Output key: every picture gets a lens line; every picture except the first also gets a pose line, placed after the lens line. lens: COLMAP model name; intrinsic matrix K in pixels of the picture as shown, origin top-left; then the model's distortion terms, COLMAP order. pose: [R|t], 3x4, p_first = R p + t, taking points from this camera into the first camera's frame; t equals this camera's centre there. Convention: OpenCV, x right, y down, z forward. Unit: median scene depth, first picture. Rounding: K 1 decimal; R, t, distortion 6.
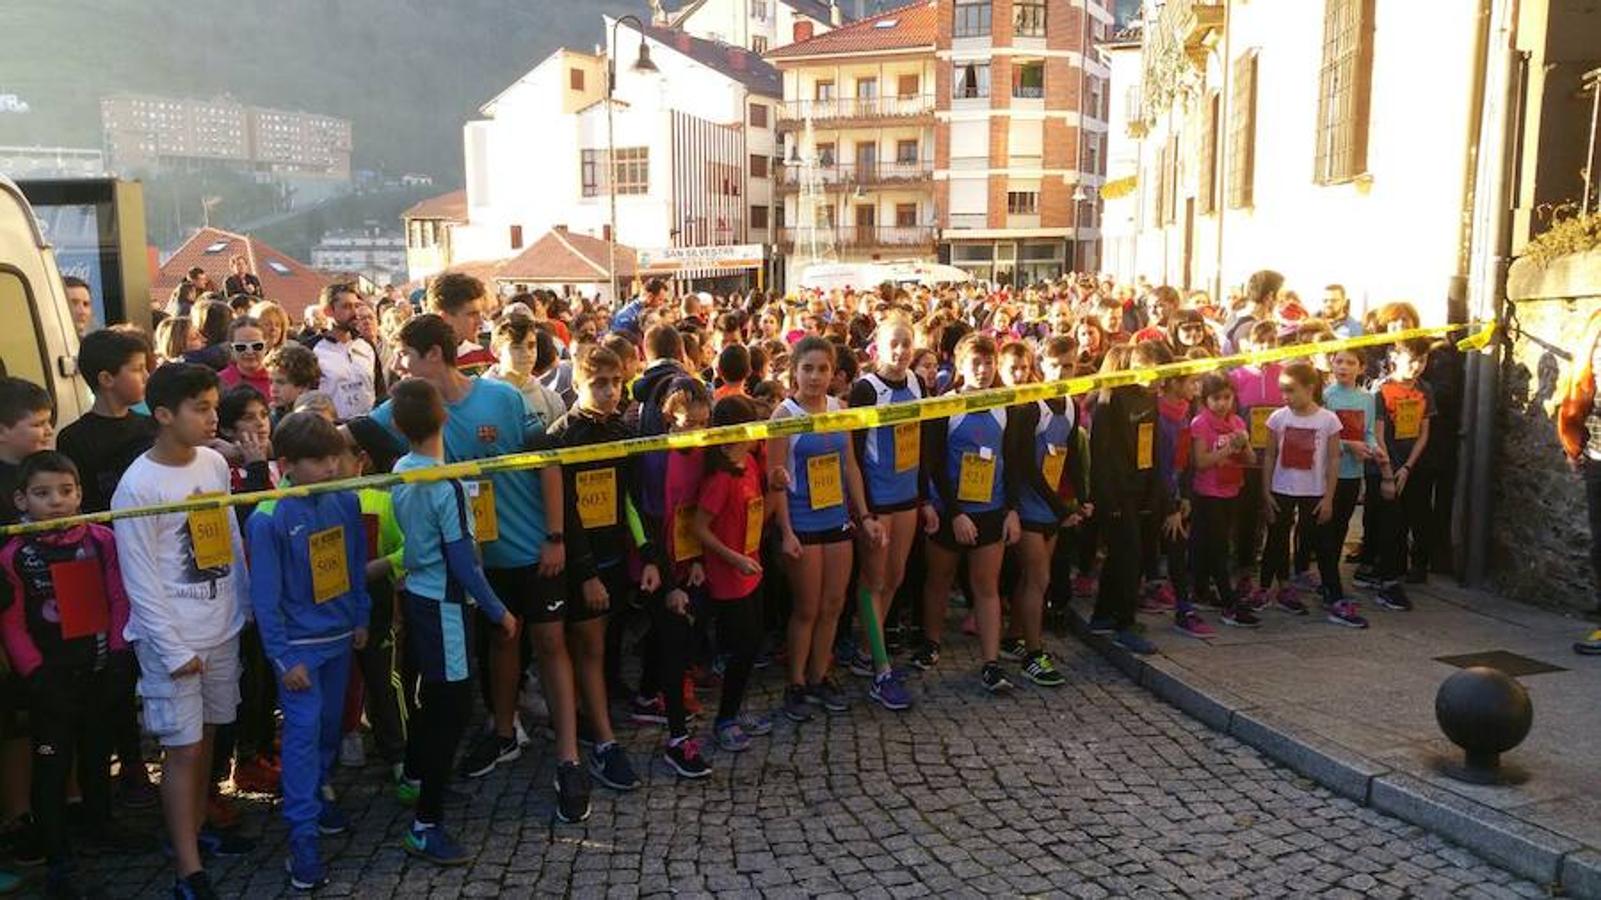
lens RADIAL K [[1310.2, 0, 802.9], [0, 1310.2, 468.6], [0, 0, 1]] dist [0.160183, -0.311997]
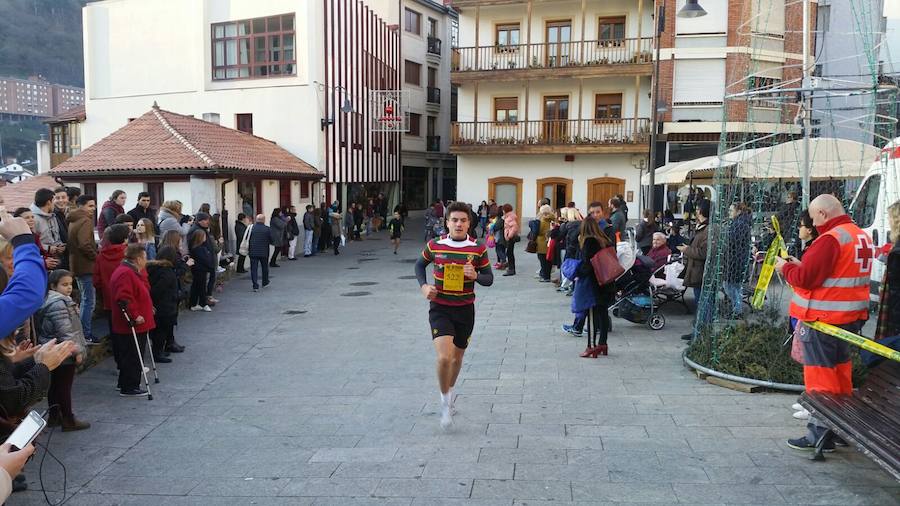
lens RADIAL K [[743.0, 0, 450.0], [0, 743.0, 253.0], [0, 0, 1]] dist [0.156508, -0.305890]
pose [[0.997521, 0.002427, 0.070334, -0.053297], [0.002134, 0.997902, -0.064702, -0.069910], [-0.070344, 0.064691, 0.995423, 0.535743]]
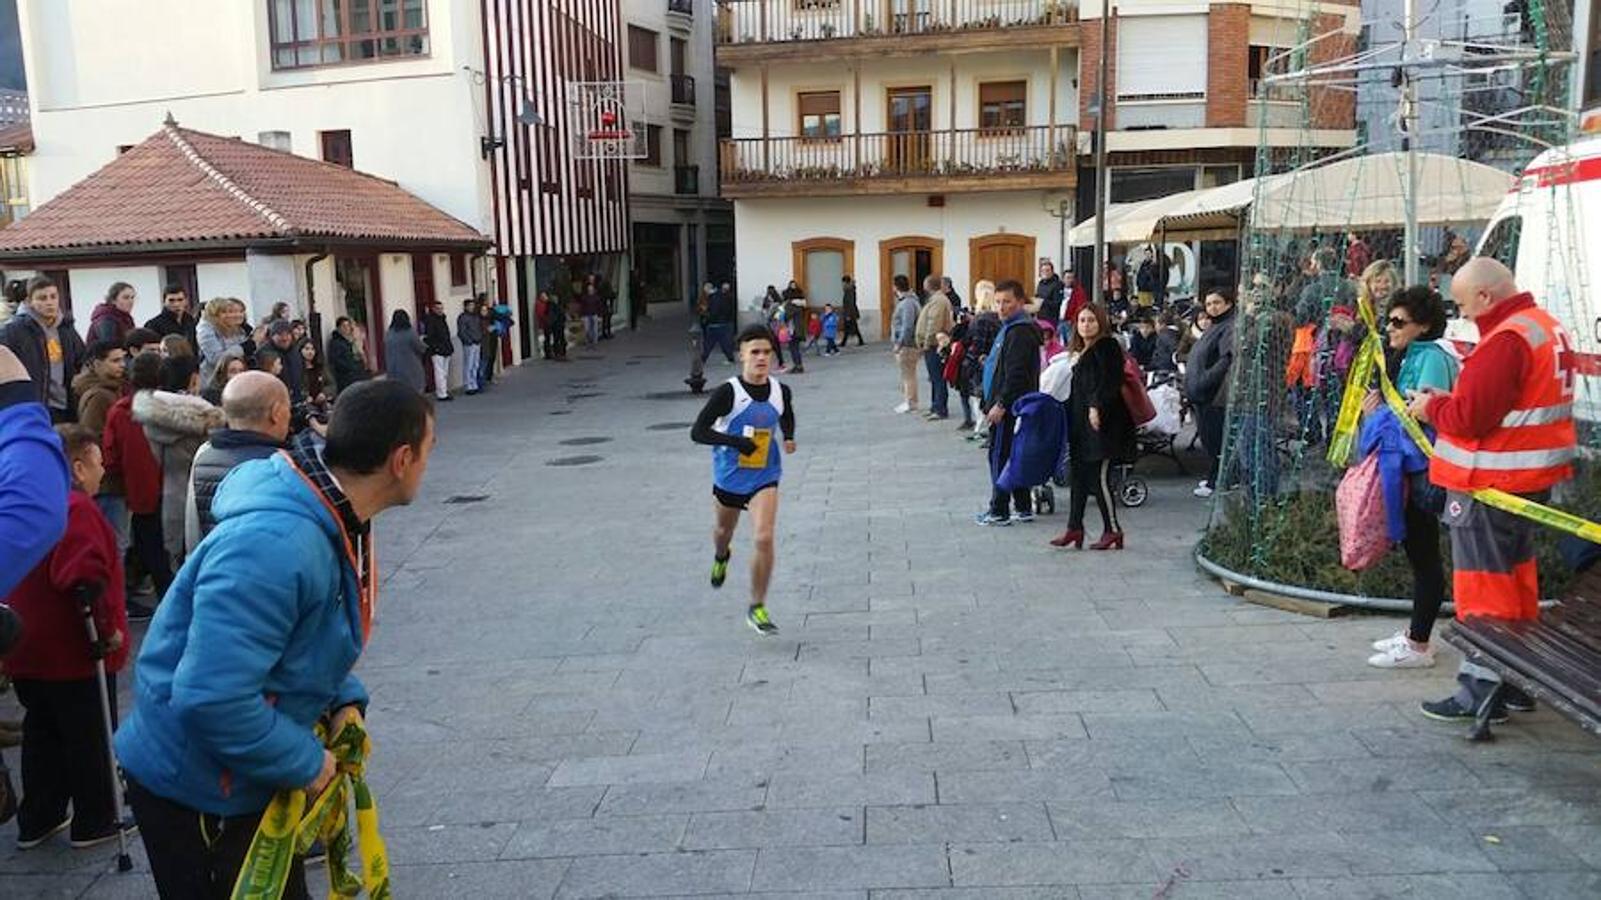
lens RADIAL K [[1315.3, 0, 800.5], [0, 1315.3, 450.0], [0, 0, 1]] dist [0.192172, -0.422666]
pose [[0.990519, -0.037904, 0.132040, -0.057382], [0.039179, 0.999207, -0.007067, -0.070924], [-0.131668, 0.012173, 0.991219, 0.540723]]
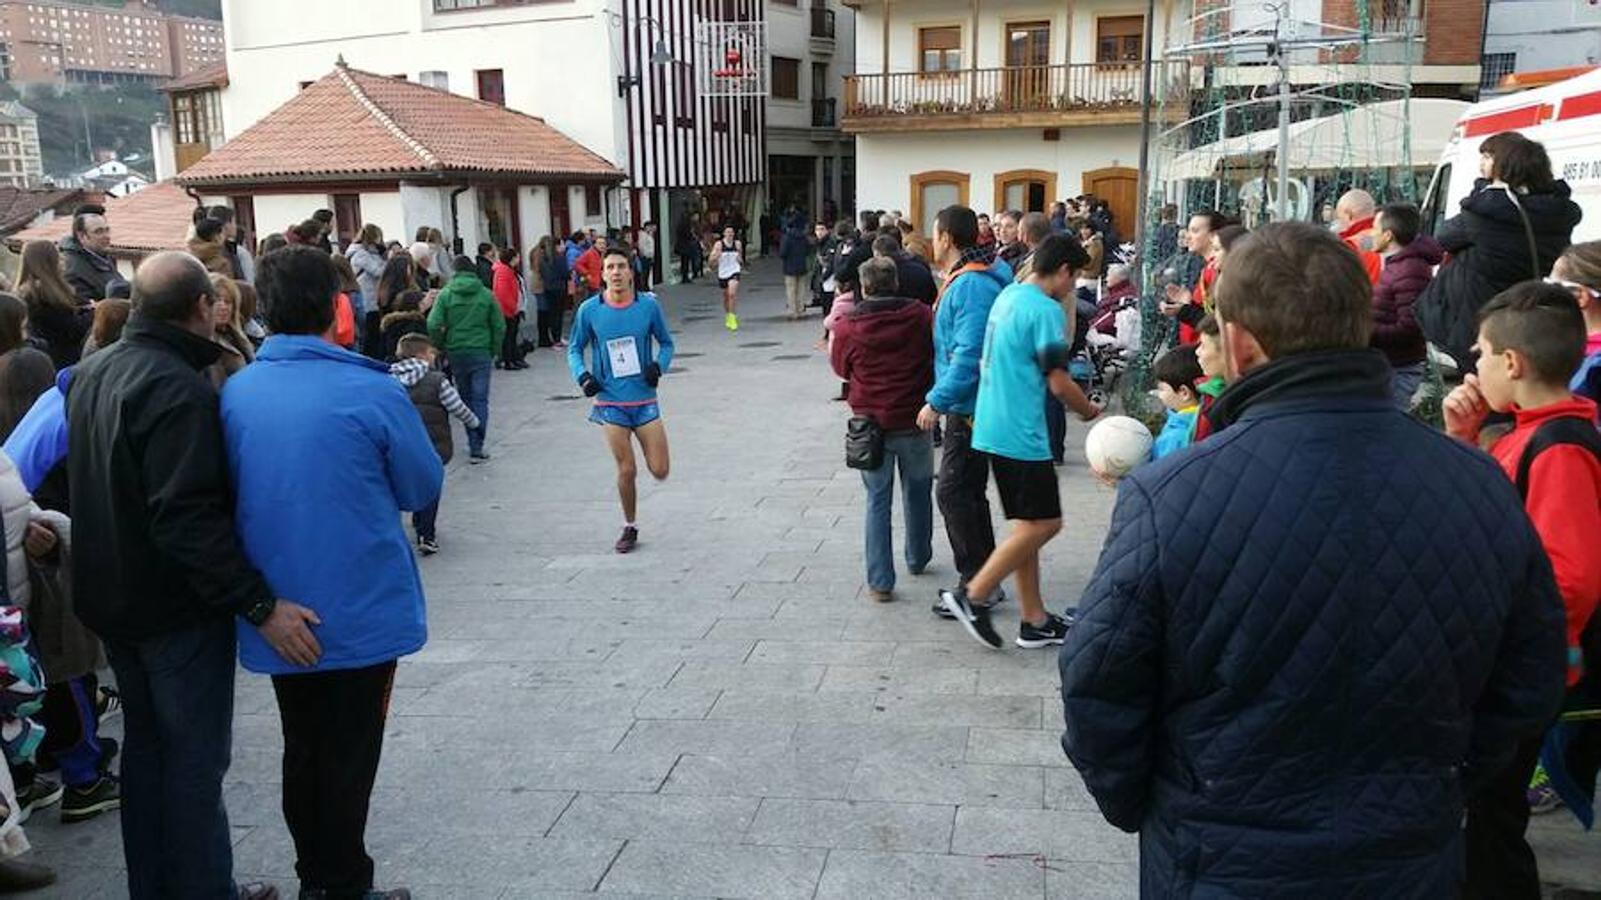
lens RADIAL K [[1310.2, 0, 802.9], [0, 1310.2, 468.6], [0, 0, 1]] dist [0.160183, -0.311997]
pose [[0.999797, -0.014307, 0.014167, -0.043190], [0.013504, 0.998384, 0.055207, -0.067045], [-0.014934, -0.055004, 0.998374, 0.511007]]
